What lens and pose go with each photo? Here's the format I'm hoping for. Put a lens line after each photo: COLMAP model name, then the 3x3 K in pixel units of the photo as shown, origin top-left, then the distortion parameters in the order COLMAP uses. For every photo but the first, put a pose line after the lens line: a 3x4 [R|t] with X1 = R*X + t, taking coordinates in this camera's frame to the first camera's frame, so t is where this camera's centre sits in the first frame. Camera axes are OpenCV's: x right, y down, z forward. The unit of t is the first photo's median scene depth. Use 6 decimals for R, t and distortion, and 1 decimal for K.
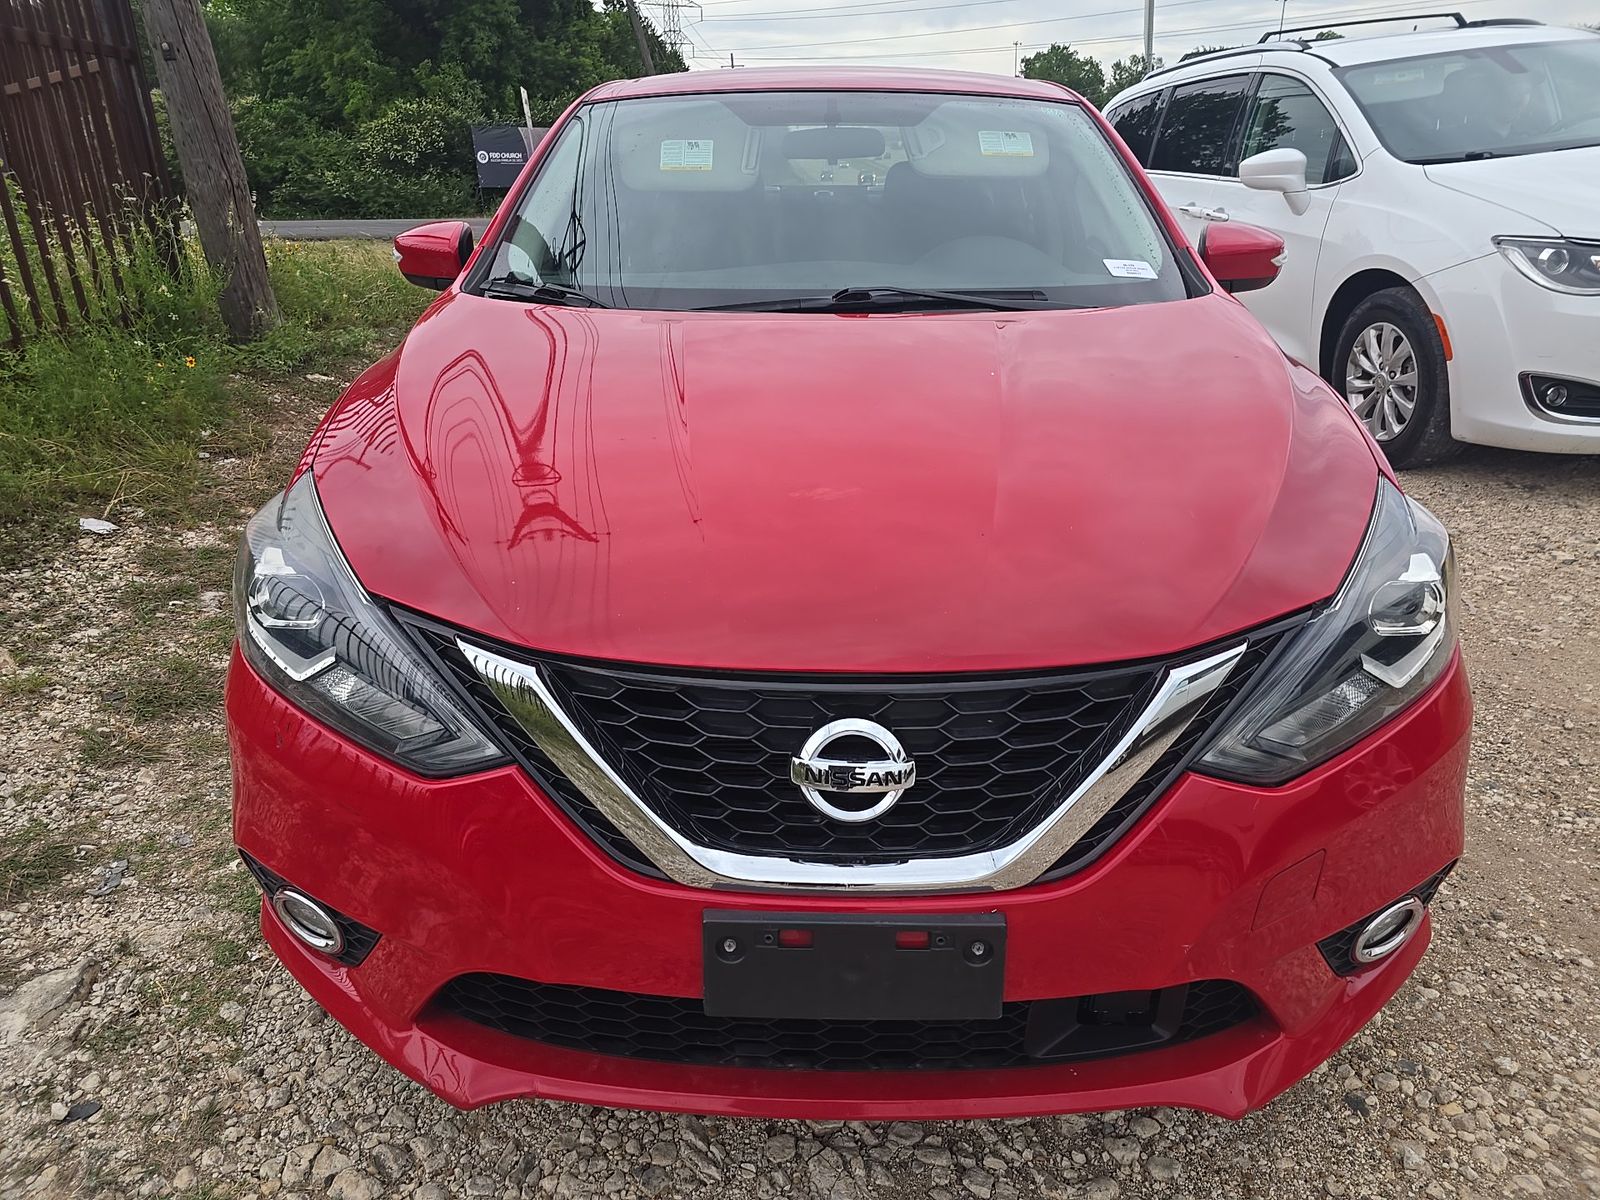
lens RADIAL K [[1034.8, 0, 805.4], [0, 1034.8, 597.9], [0, 0, 1]] dist [0.036732, -0.031318]
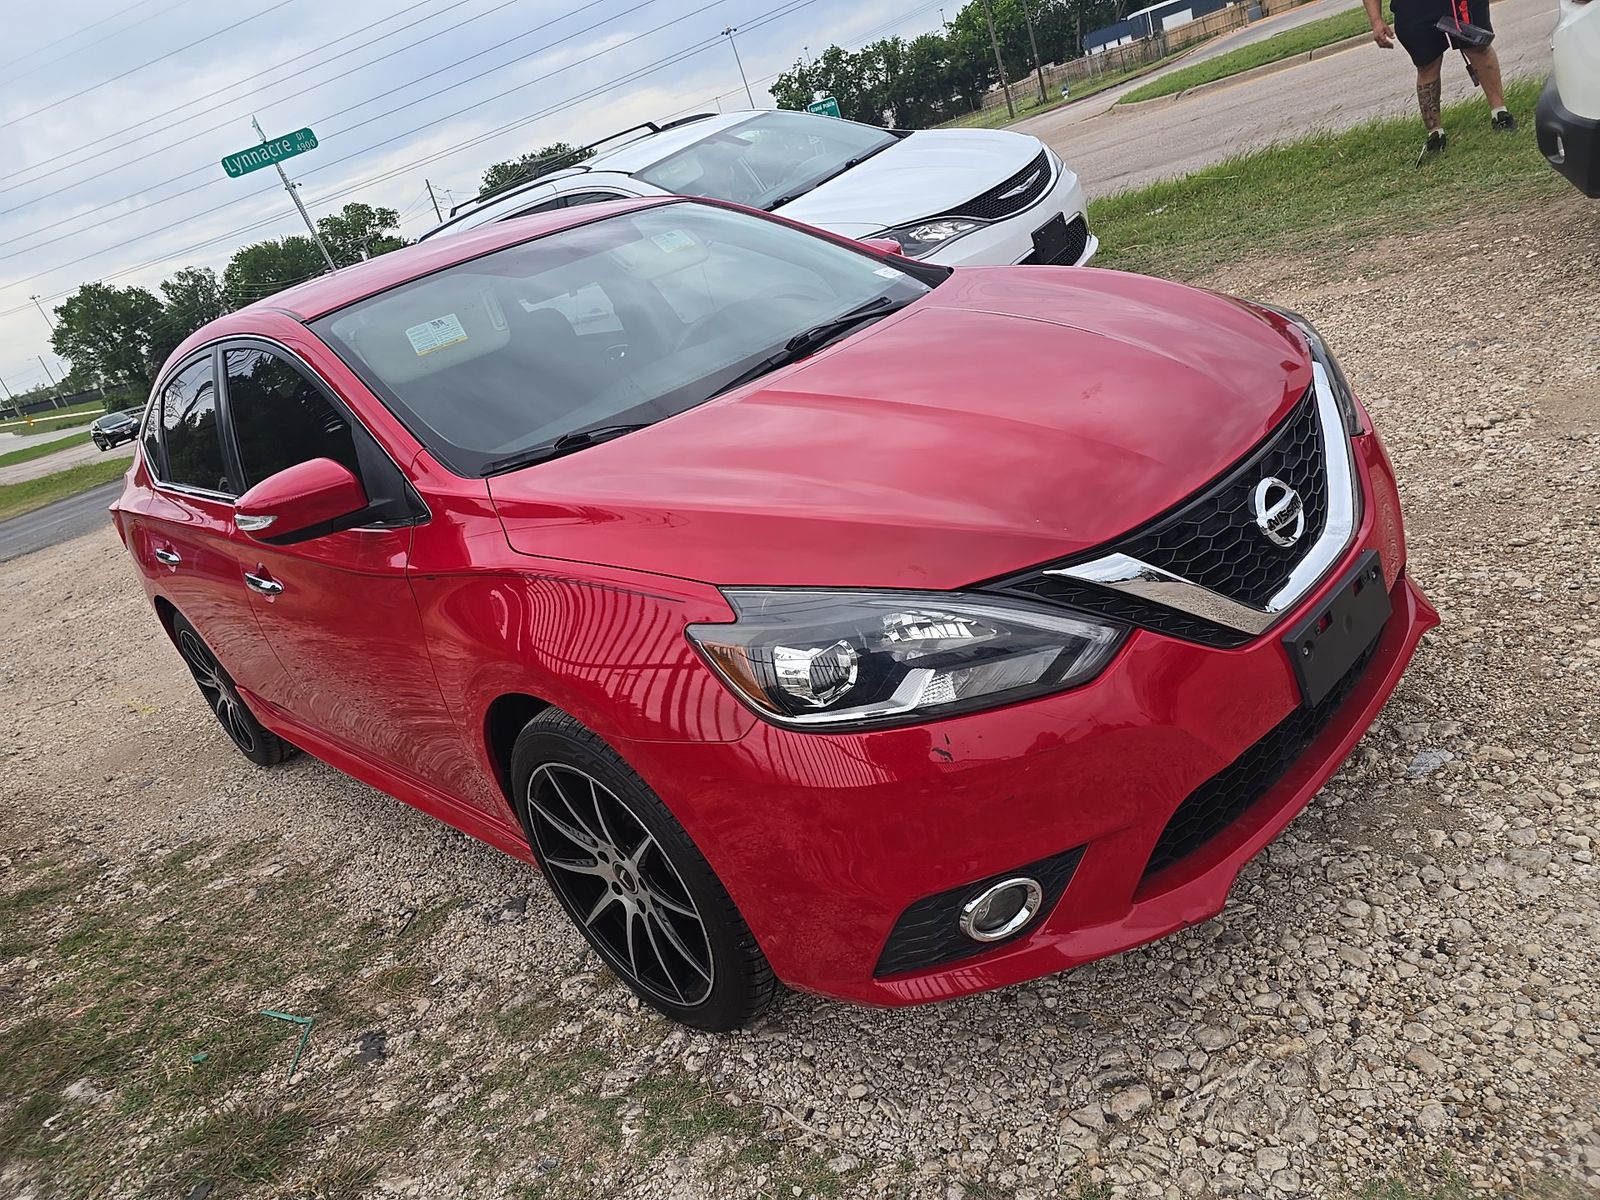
lens RADIAL K [[1034.8, 0, 805.4], [0, 1034.8, 597.9], [0, 0, 1]] dist [0.036732, -0.031318]
pose [[0.686806, -0.457397, 0.564877, -0.934279], [0.530350, 0.846794, 0.040847, -0.102846], [-0.497018, 0.271529, 0.824164, 0.103203]]
